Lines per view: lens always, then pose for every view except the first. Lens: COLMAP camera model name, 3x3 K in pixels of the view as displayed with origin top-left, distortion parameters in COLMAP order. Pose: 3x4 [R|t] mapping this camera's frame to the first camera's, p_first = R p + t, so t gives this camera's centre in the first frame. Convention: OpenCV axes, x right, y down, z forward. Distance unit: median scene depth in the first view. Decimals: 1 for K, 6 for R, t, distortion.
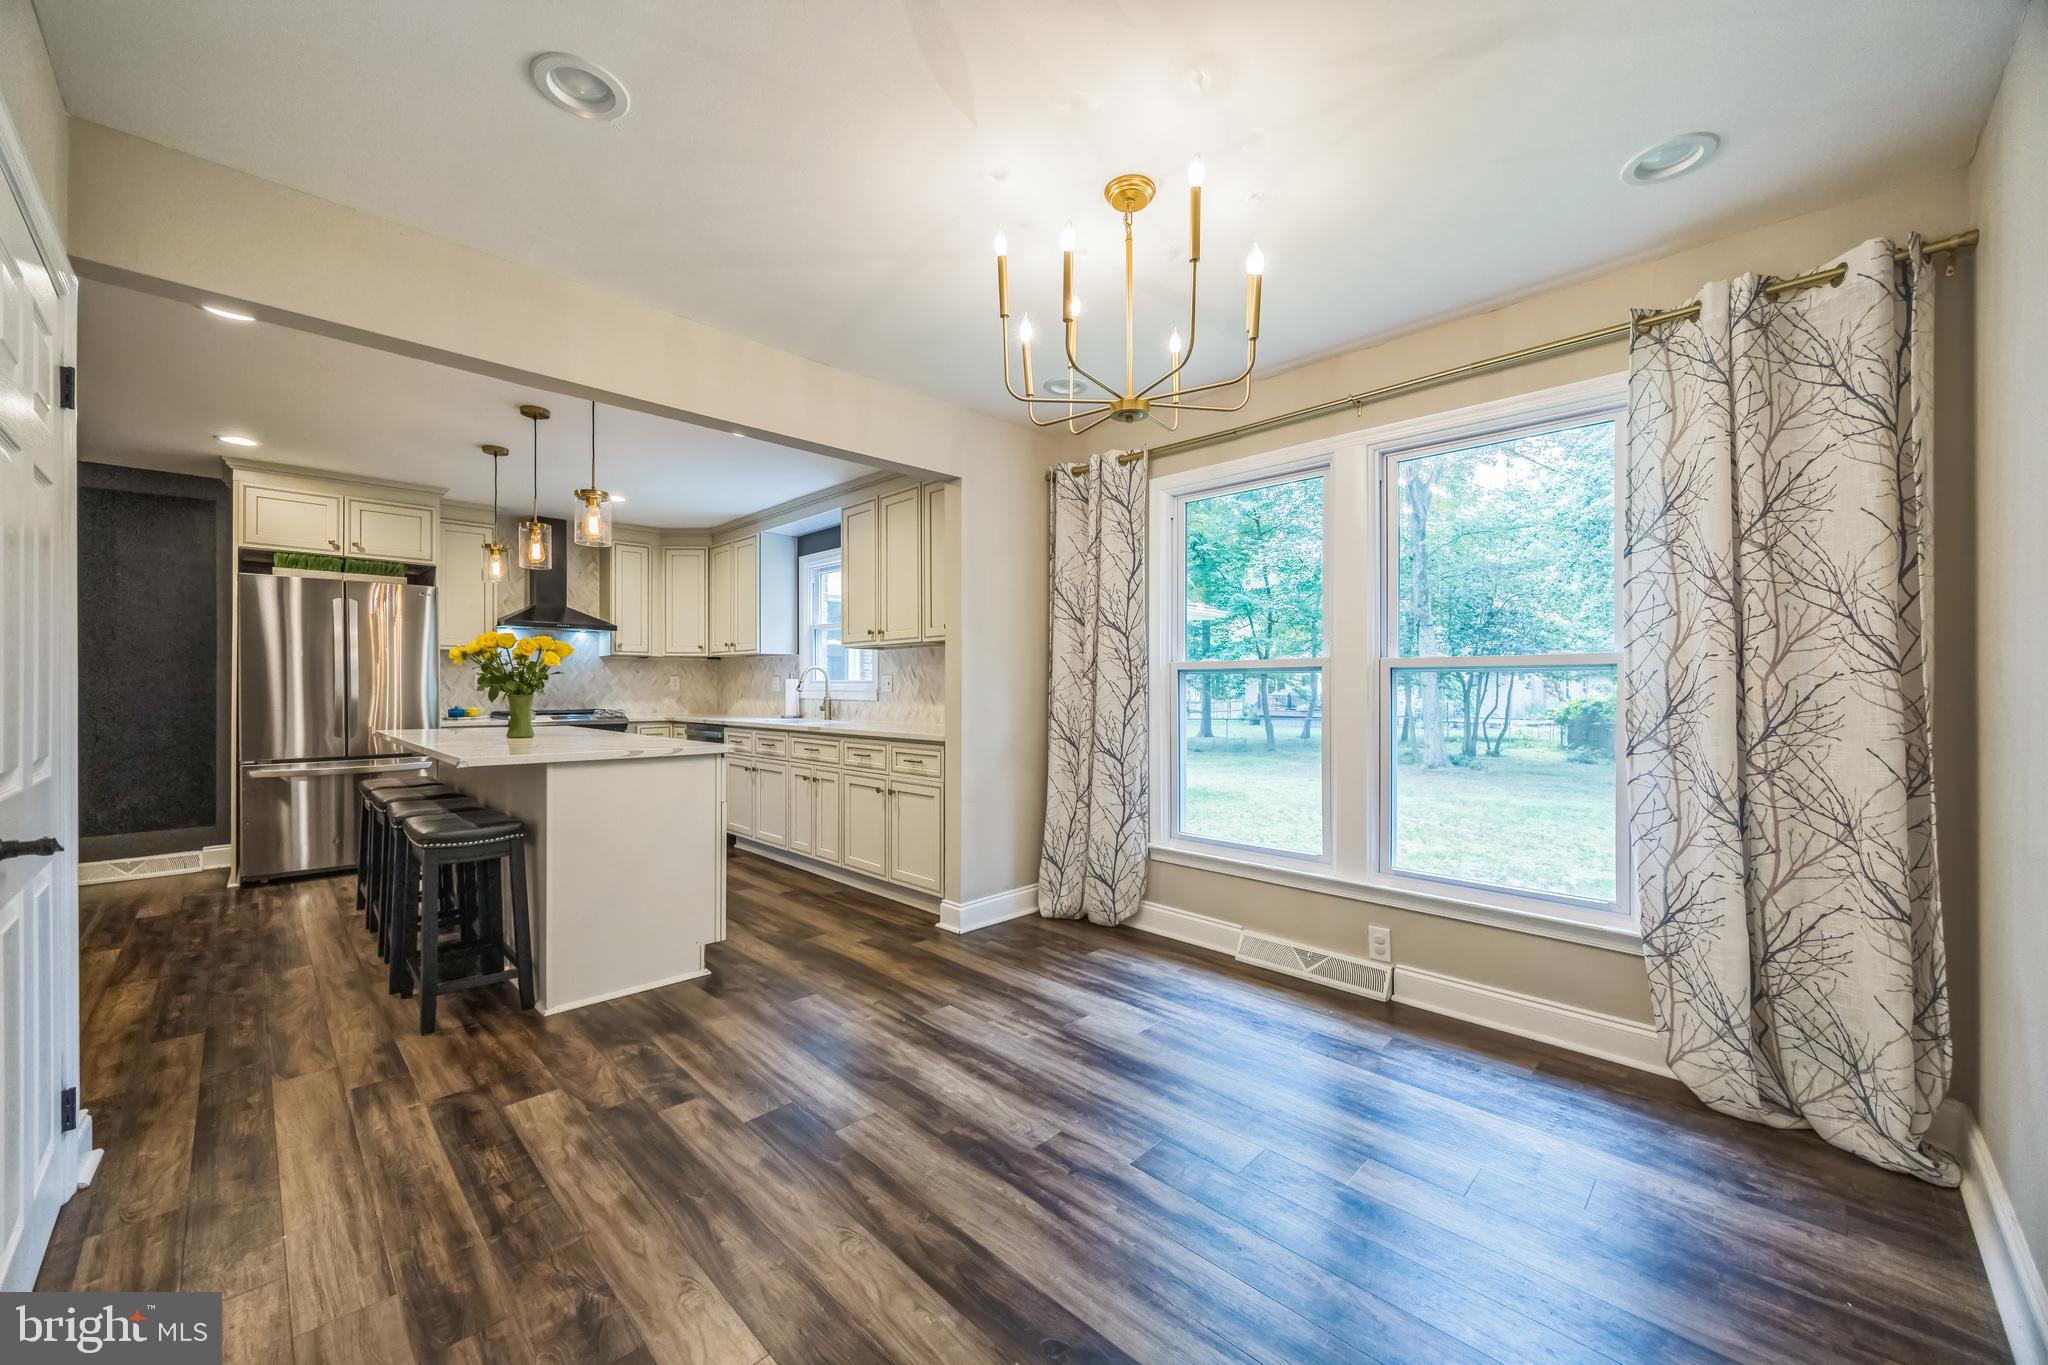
lens RADIAL K [[783.1, 0, 1023.7], [0, 783.1, 685.9], [0, 0, 1]] dist [-0.000292, -0.000952]
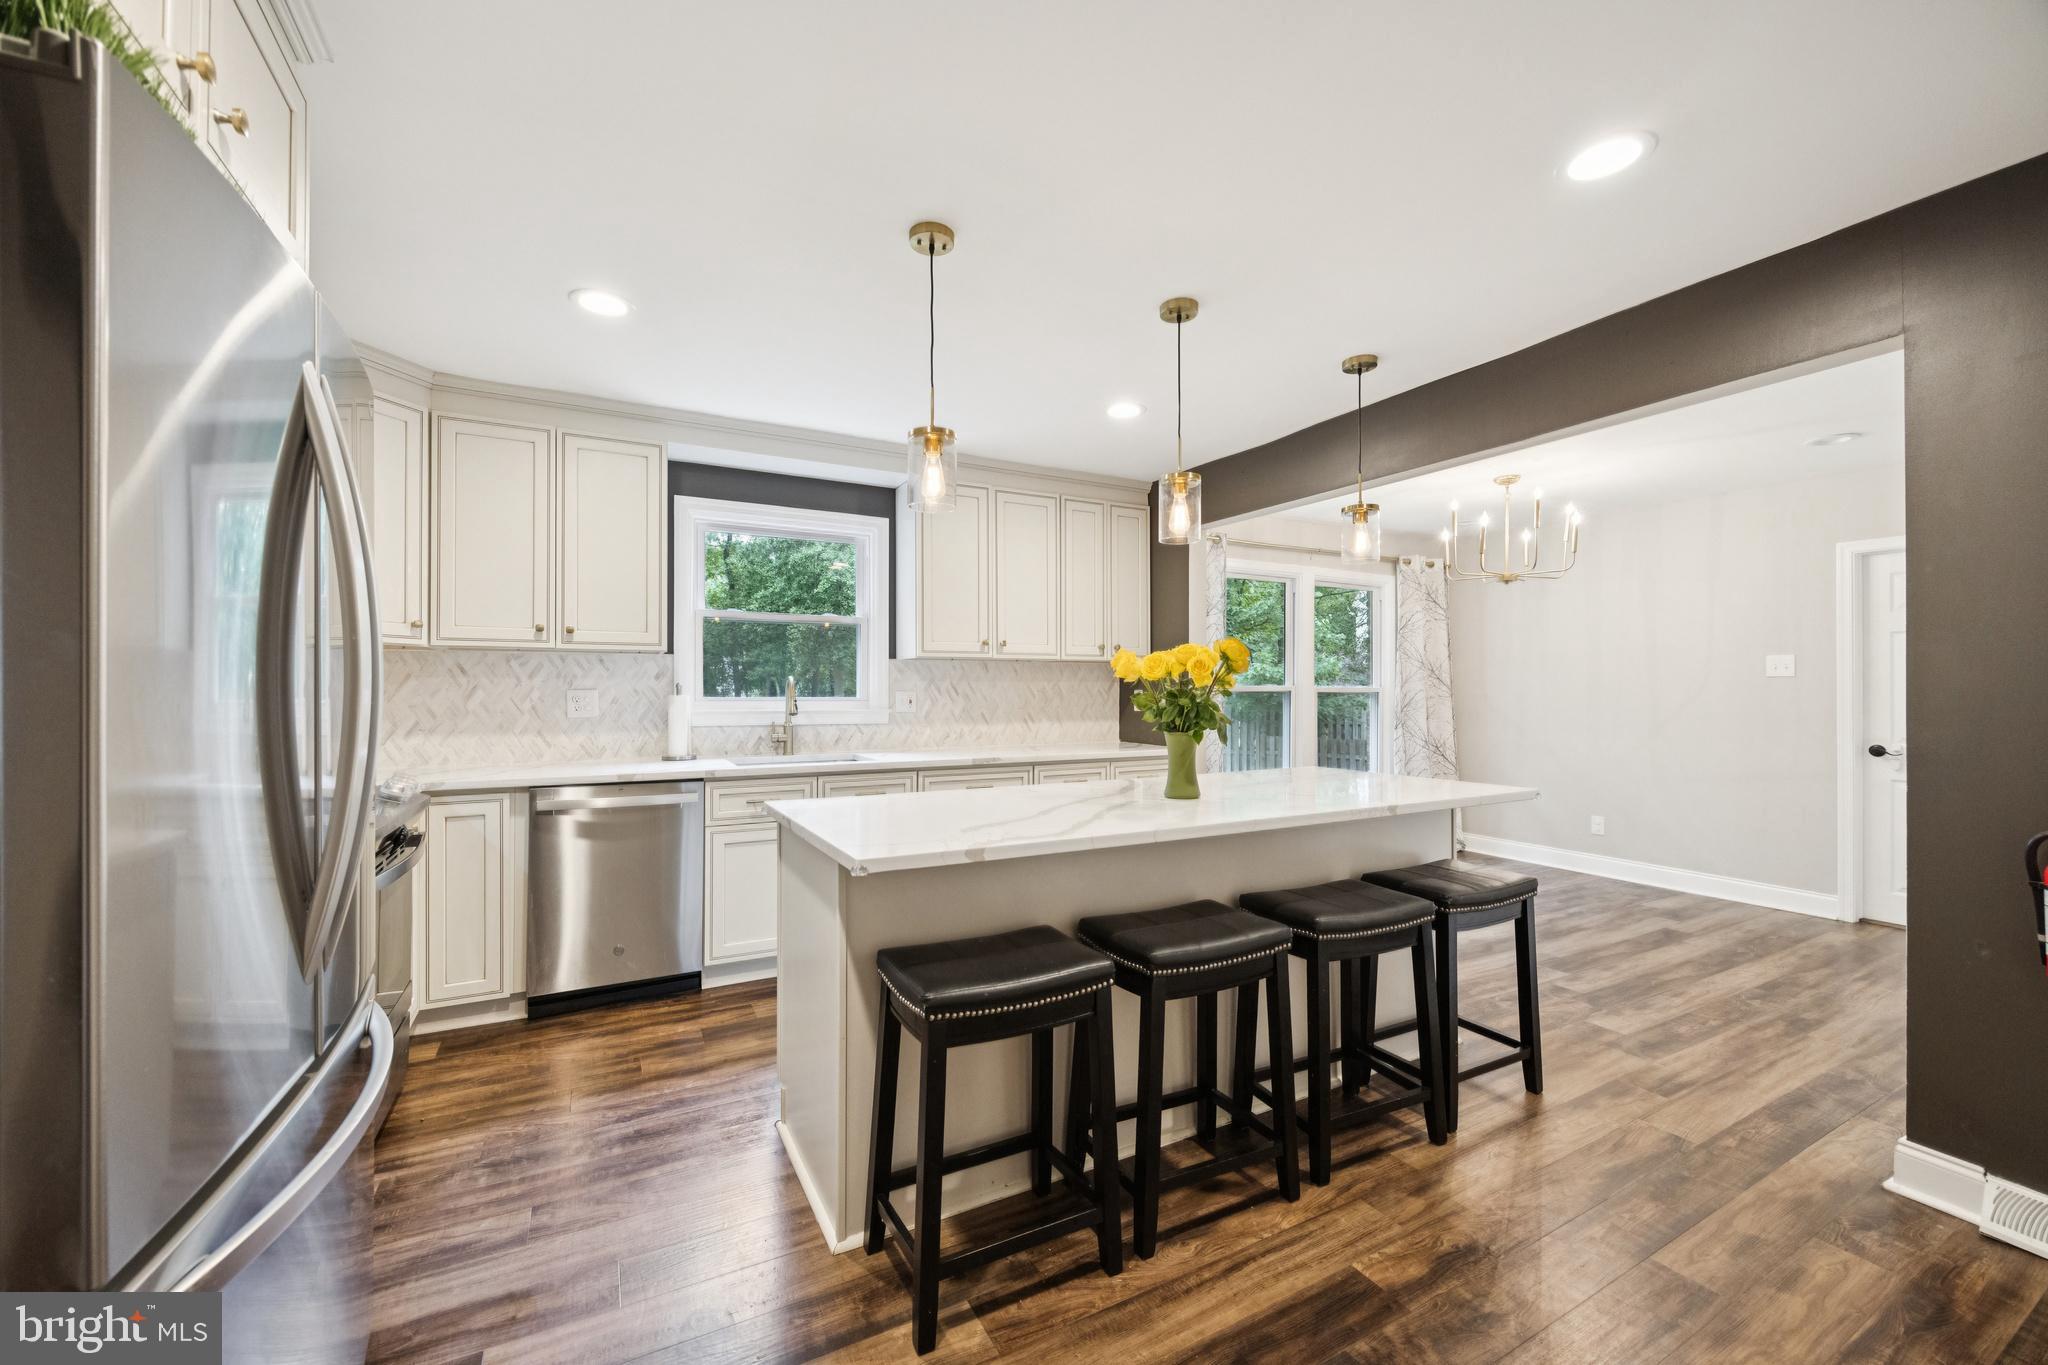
lens RADIAL K [[783.1, 0, 1015.7], [0, 783.1, 681.1], [0, 0, 1]] dist [-0.000292, -0.000952]
pose [[0.290263, 0.009240, 0.956902, -0.960368], [-0.004067, 0.999956, -0.008422, -0.018717], [-0.956938, -0.001447, 0.290288, 0.689612]]
